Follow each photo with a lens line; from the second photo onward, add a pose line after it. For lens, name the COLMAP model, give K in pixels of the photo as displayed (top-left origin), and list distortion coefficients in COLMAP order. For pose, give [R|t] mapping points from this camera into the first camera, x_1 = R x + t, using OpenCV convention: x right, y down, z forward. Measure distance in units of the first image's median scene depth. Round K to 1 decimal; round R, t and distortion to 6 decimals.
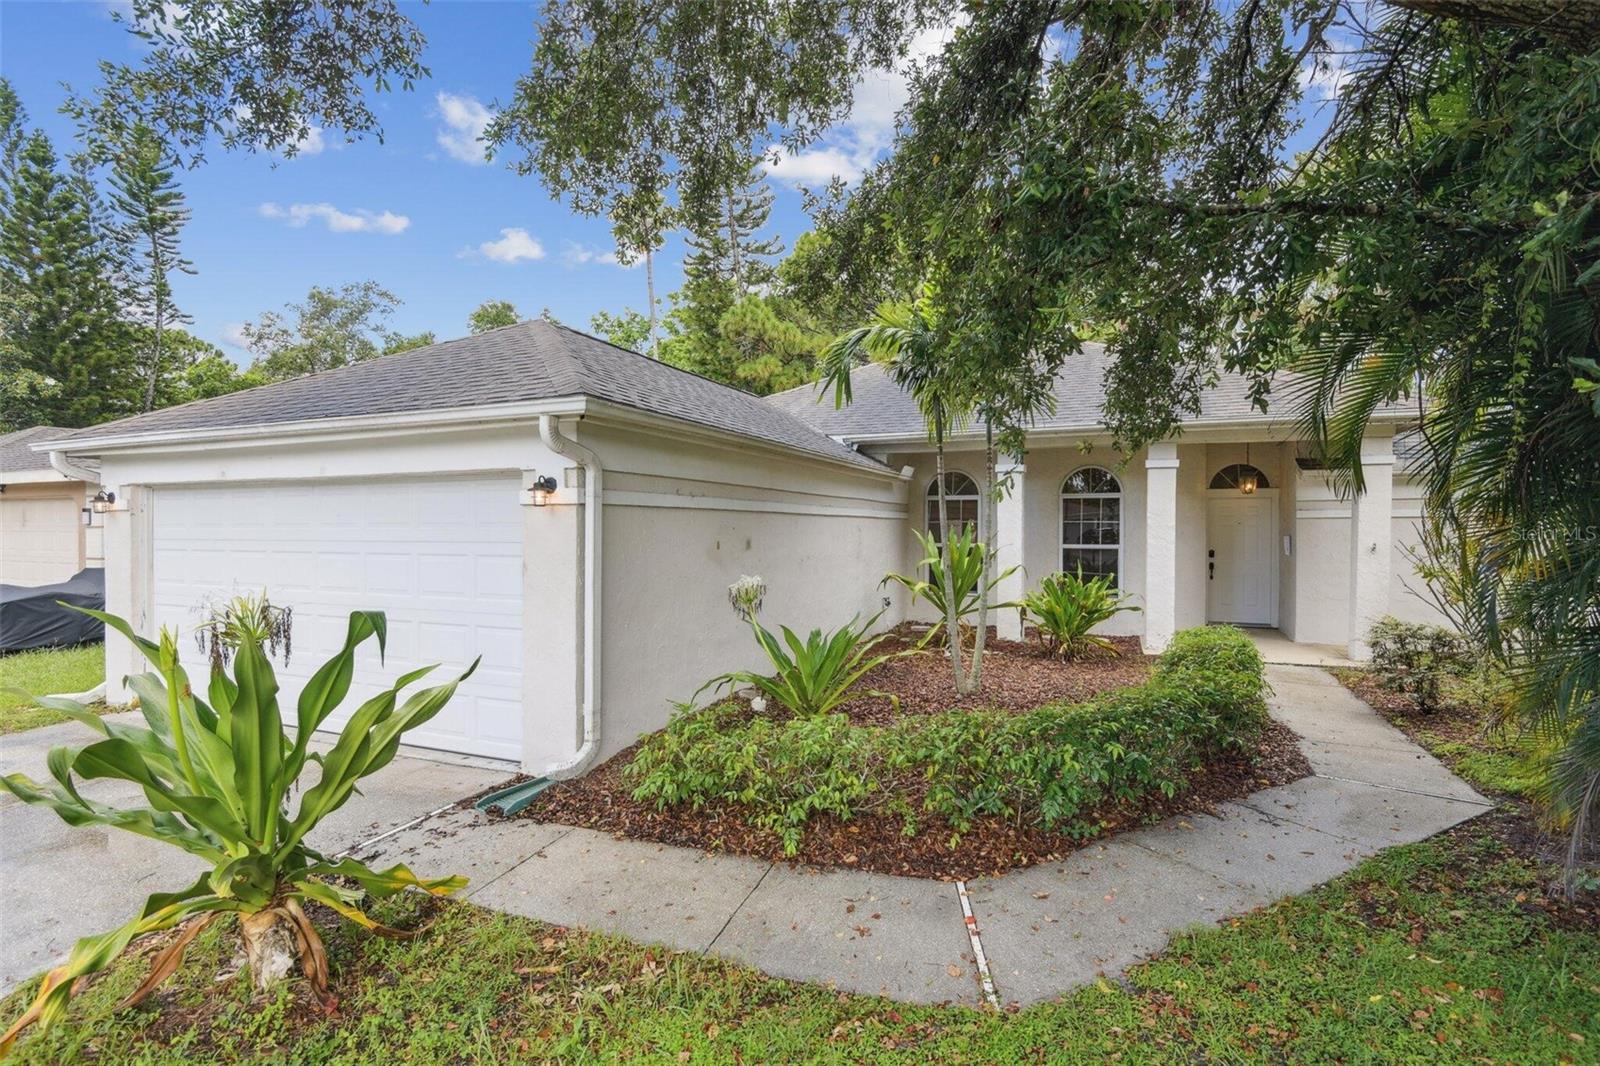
lens RADIAL K [[779.7, 0, 797.0], [0, 779.7, 528.8], [0, 0, 1]] dist [-0.001295, -0.000297]
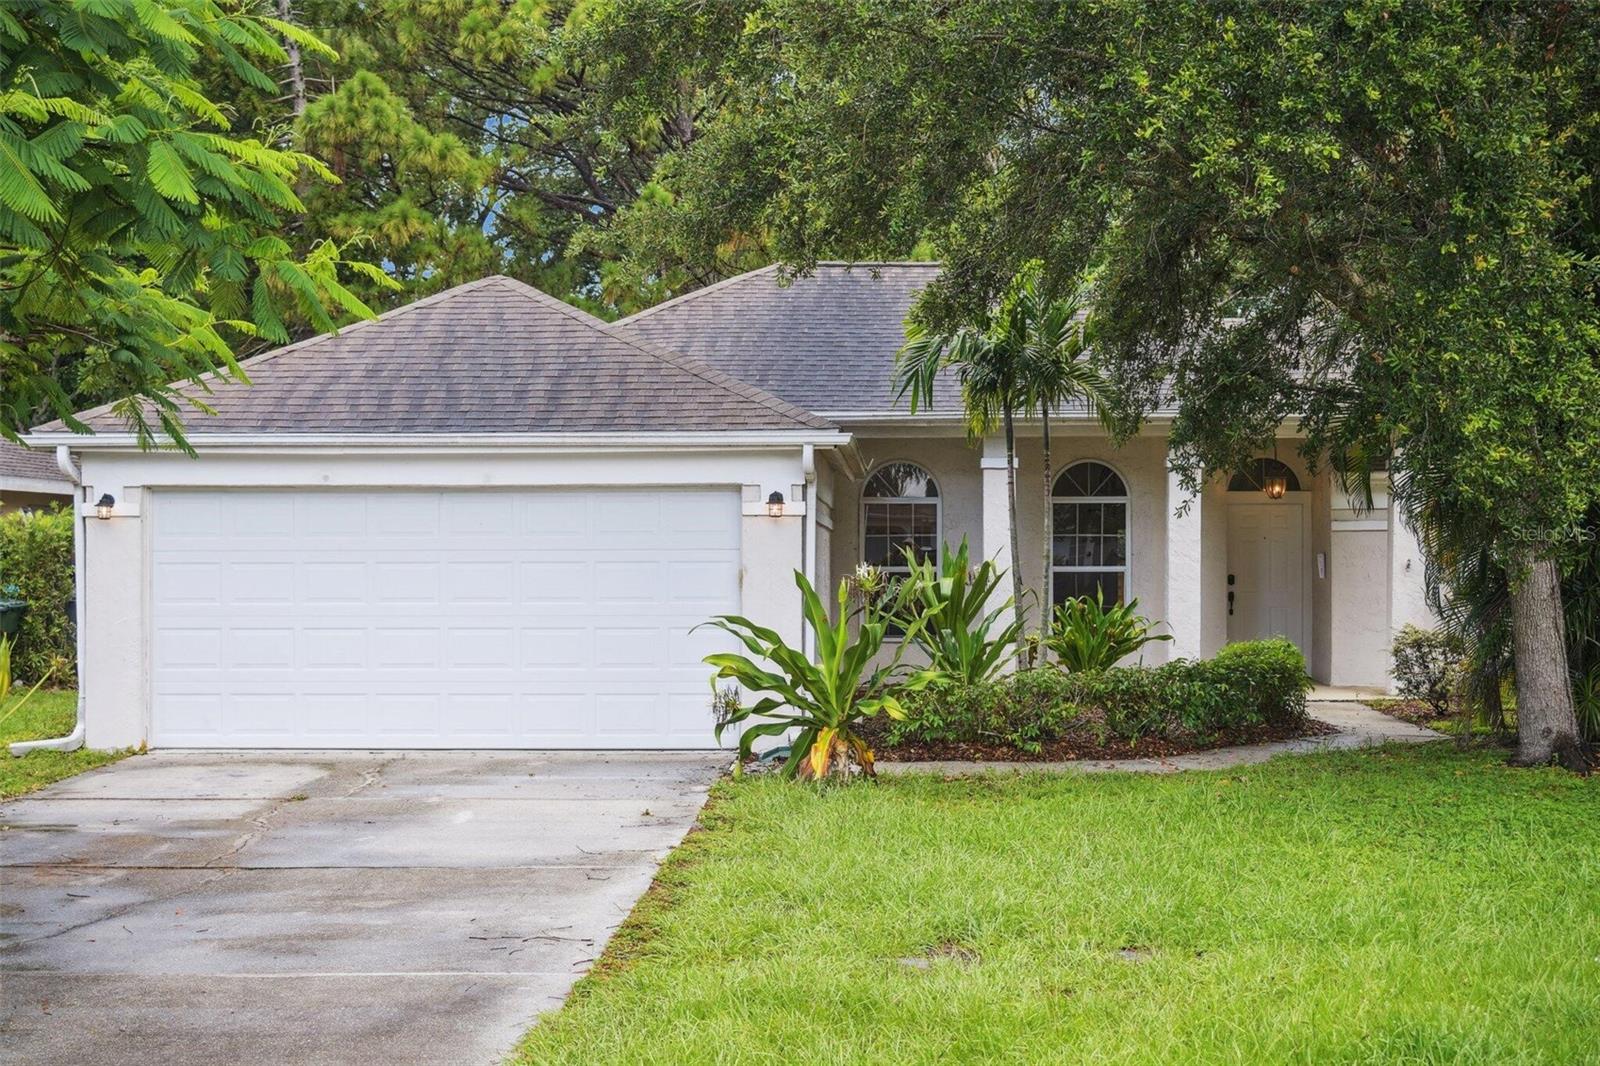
lens RADIAL K [[2535.6, 0, 800.2], [0, 2535.6, 536.3], [0, 0, 1]] dist [0.135989, 0.000000]
pose [[0.935210, 0.002311, 0.354085, -0.818704], [0.002334, 0.999917, -0.012692, 0.024347], [-0.354085, 0.012697, 0.935127, -1.290467]]
